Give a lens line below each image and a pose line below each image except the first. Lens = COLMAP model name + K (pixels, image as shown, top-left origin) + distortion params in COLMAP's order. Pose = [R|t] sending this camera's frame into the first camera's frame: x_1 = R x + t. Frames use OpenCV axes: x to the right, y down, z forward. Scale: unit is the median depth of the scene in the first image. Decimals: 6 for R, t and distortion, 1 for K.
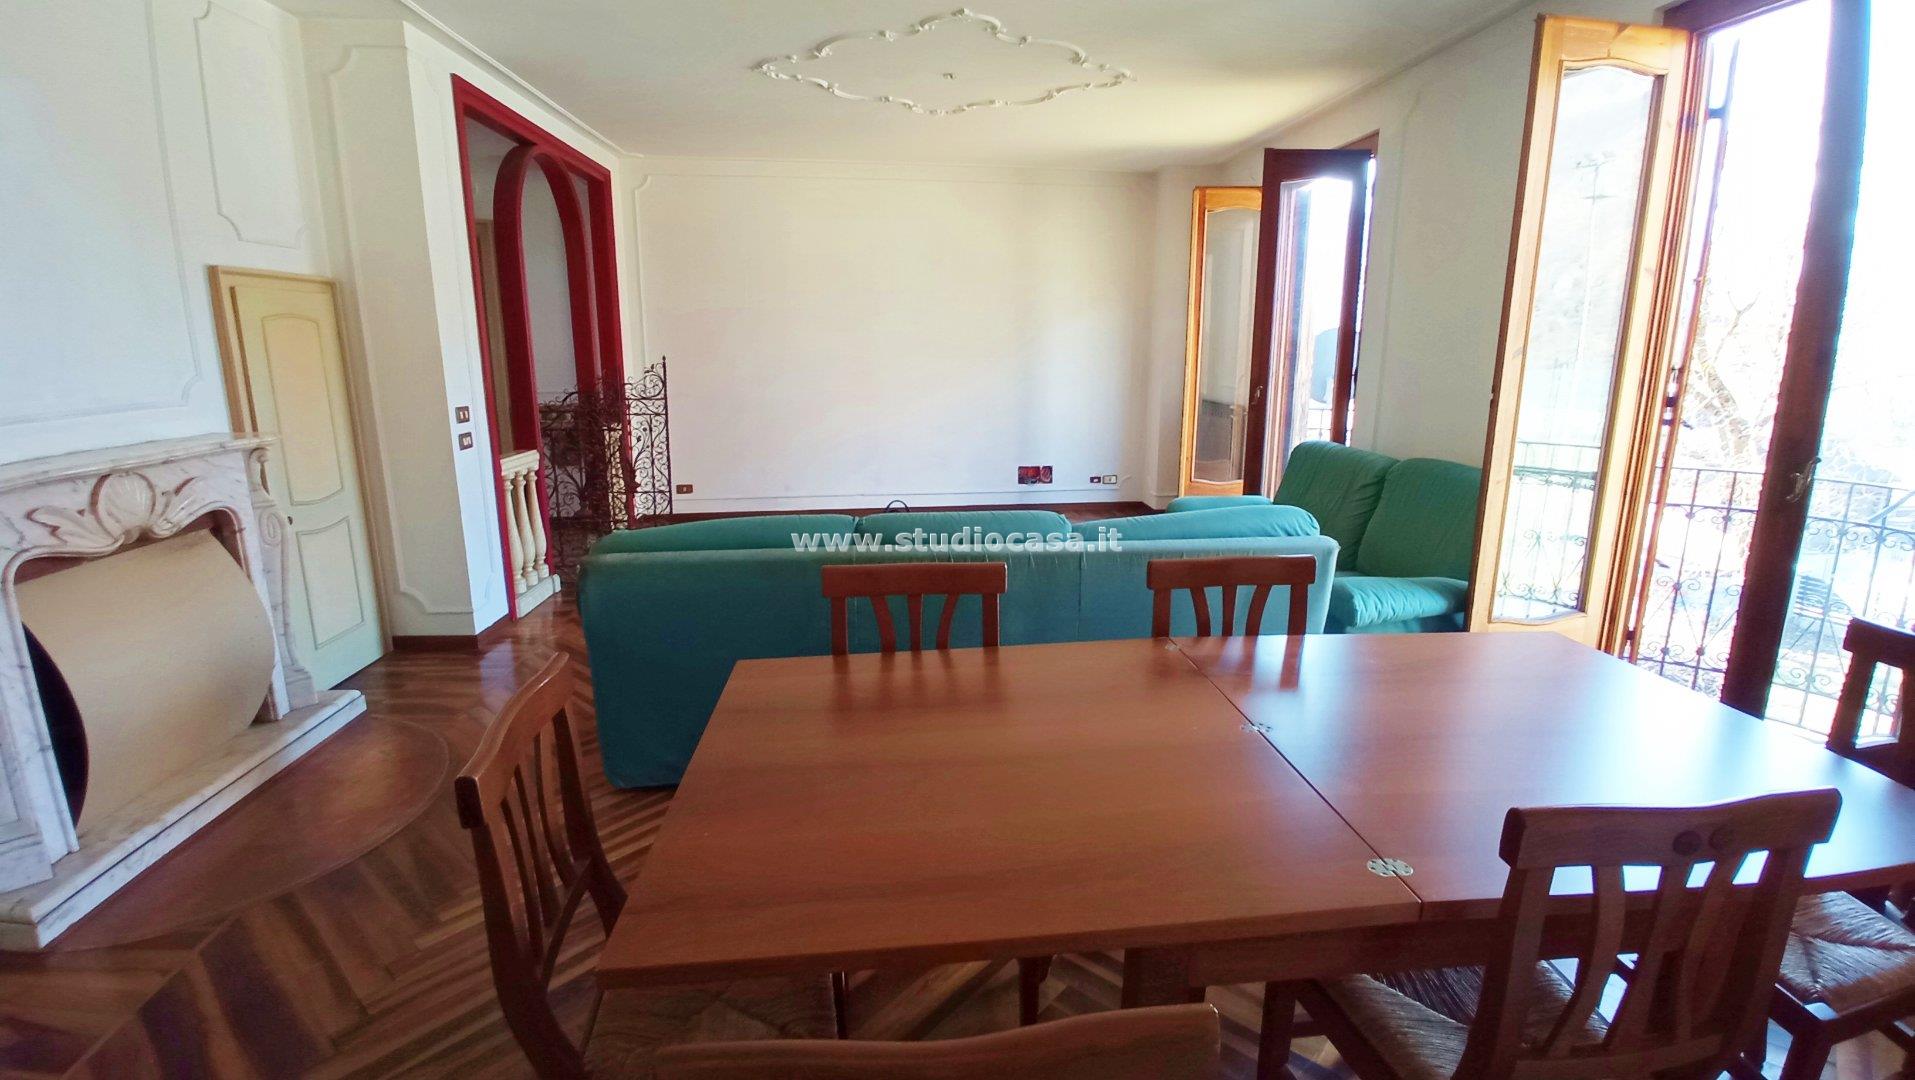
lens RADIAL K [[866.7, 0, 957.7], [0, 866.7, 539.9], [0, 0, 1]] dist [-0.028730, 0.001985]
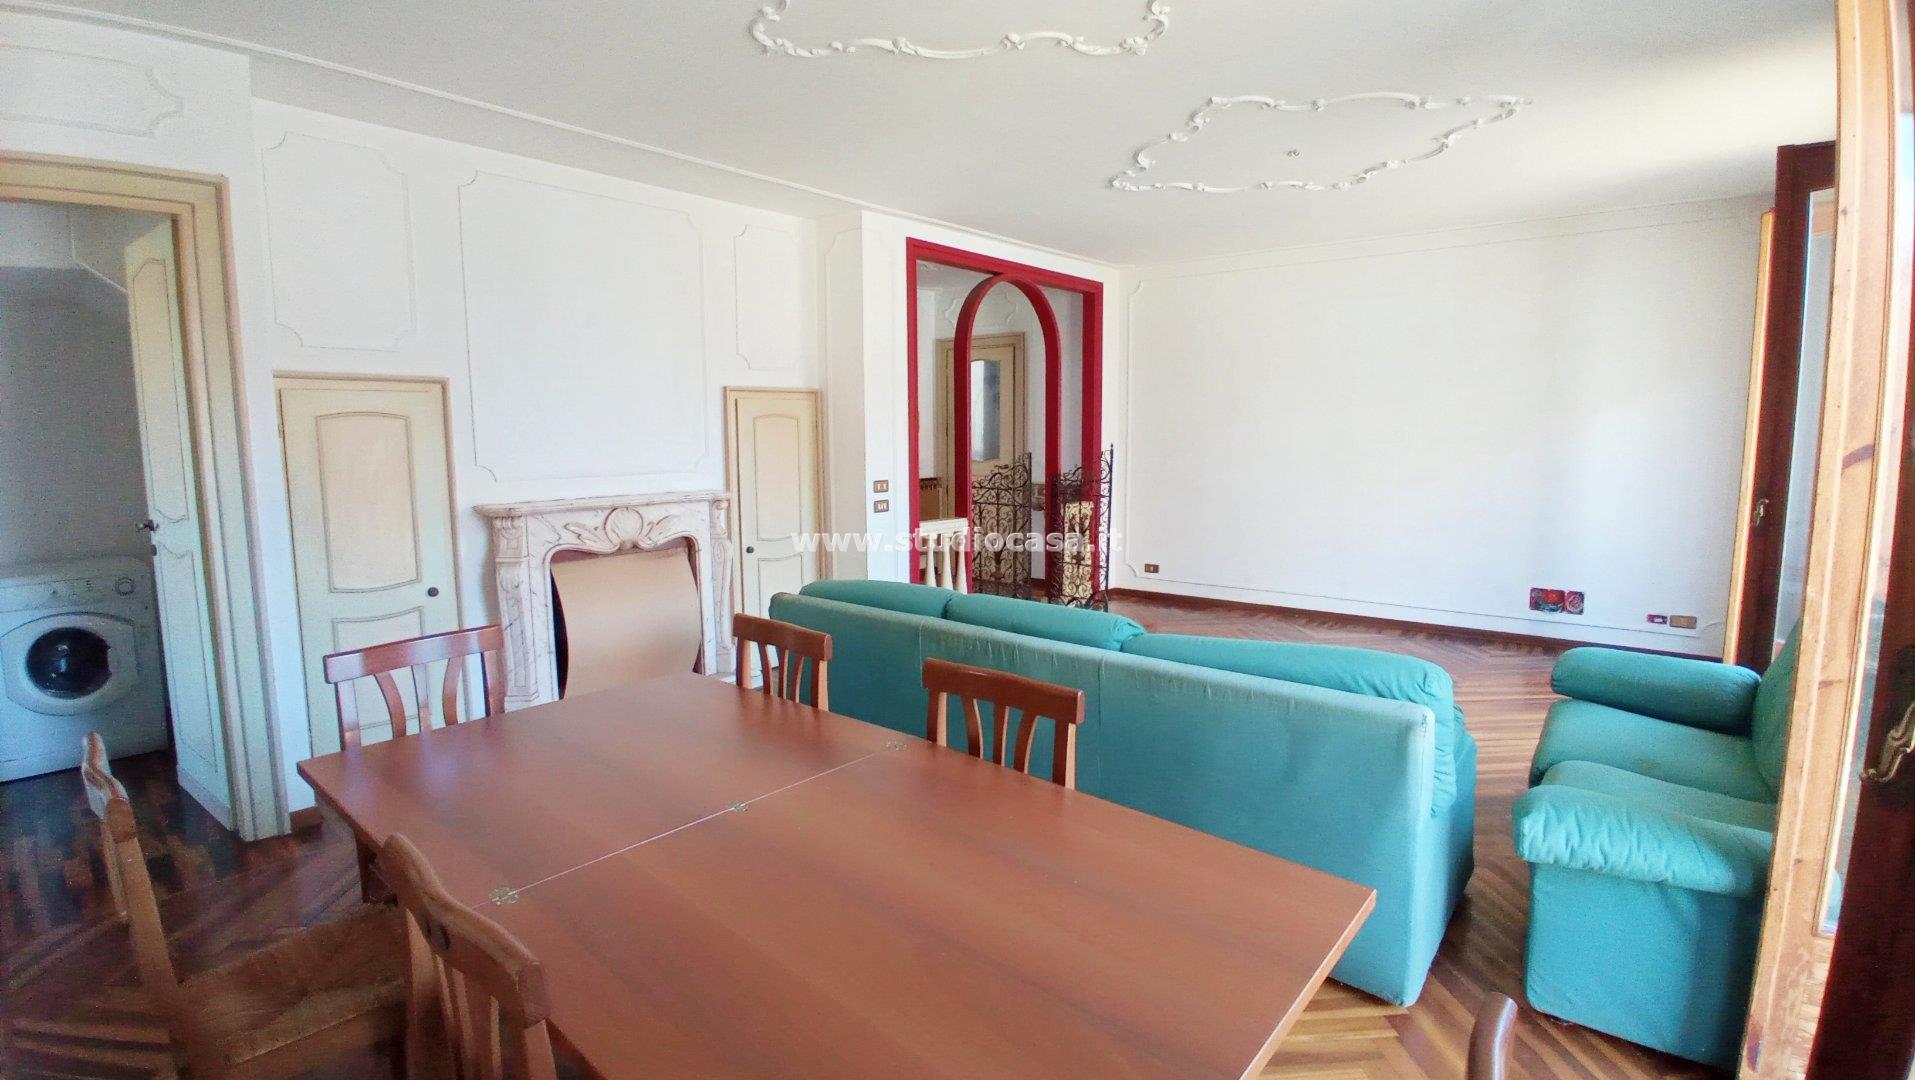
lens RADIAL K [[866.7, 0, 947.2], [0, 866.7, 529.1], [0, 0, 1]] dist [-0.028730, 0.001985]
pose [[0.690857, 0.078123, -0.718758, 0.581574], [-0.154681, 0.987097, -0.041387, -0.052144], [0.706251, 0.139770, 0.694027, 0.192489]]
